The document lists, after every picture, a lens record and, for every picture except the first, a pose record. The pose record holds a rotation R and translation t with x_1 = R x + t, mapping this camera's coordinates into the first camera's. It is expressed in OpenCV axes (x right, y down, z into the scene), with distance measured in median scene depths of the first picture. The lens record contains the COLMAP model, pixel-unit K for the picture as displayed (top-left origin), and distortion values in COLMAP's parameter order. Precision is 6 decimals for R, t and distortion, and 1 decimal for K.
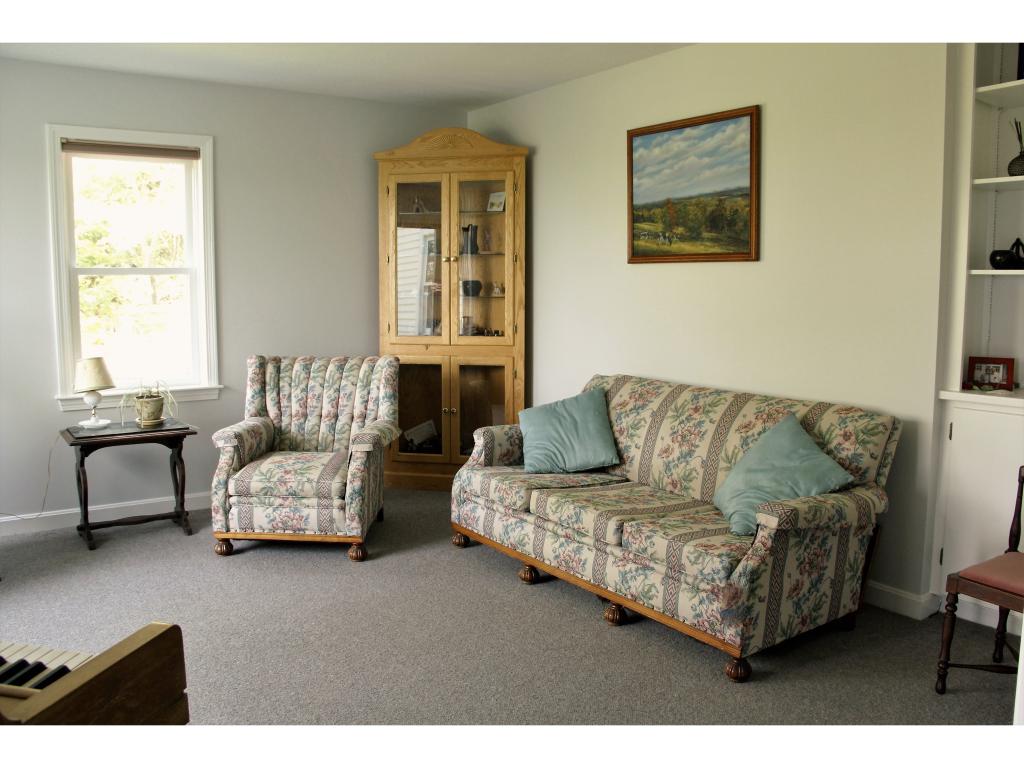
lens RADIAL K [[857.9, 0, 518.2], [0, 857.9, 381.6], [0, 0, 1]] dist [-0.178189, 0.149805]
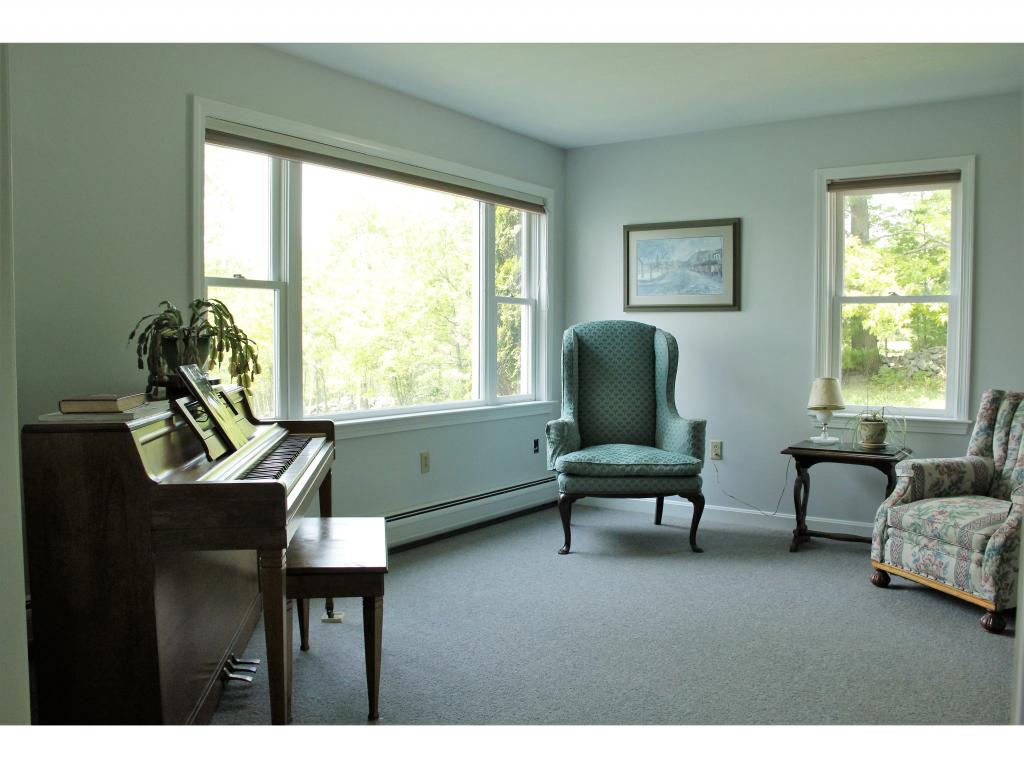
lens RADIAL K [[857.9, 0, 518.2], [0, 857.9, 381.6], [0, 0, 1]] dist [-0.178189, 0.149805]
pose [[0.354299, 0.048175, -0.933890, 0.373586], [-0.109475, 0.993942, 0.009740, 0.008780], [0.928702, 0.098787, 0.357427, 0.243778]]
